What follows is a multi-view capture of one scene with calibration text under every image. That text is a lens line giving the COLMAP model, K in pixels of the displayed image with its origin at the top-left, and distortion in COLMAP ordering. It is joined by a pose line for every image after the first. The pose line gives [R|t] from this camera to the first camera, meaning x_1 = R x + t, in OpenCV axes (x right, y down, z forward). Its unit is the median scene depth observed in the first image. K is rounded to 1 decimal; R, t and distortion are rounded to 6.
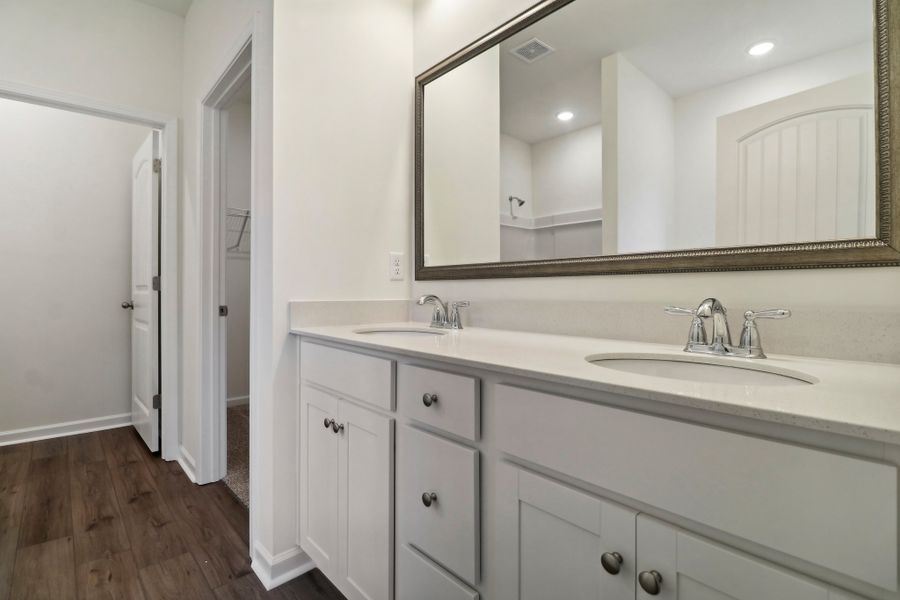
lens RADIAL K [[423.5, 0, 448.7], [0, 423.5, 295.3], [0, 0, 1]] dist [0.000880, -0.001067]
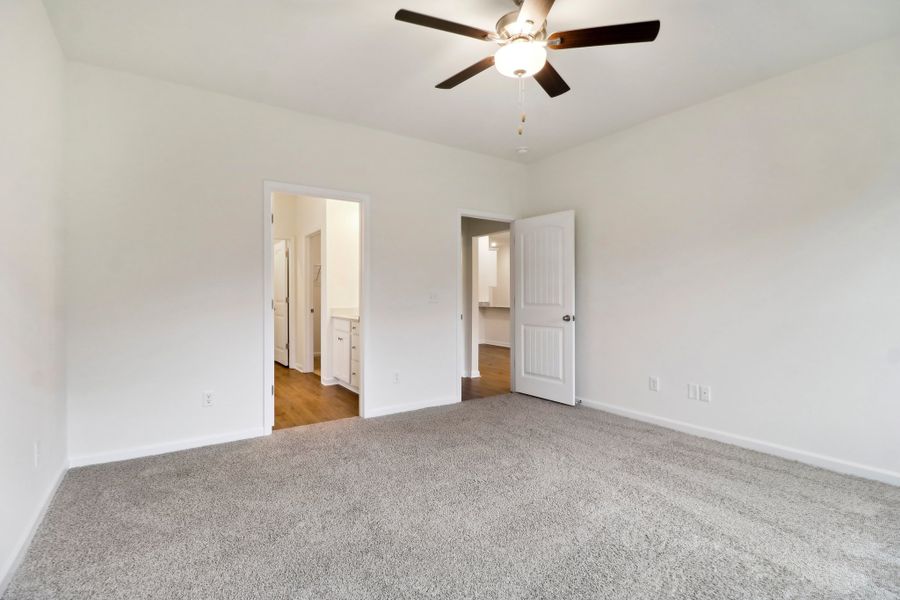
lens RADIAL K [[423.5, 0, 451.7], [0, 423.5, 298.3], [0, 0, 1]] dist [0.000880, -0.001067]
pose [[0.989187, 0.000262, -0.146659, 0.825444], [-0.000563, 0.999998, -0.002010, -0.042825], [0.146658, 0.002071, 0.989185, -1.707710]]
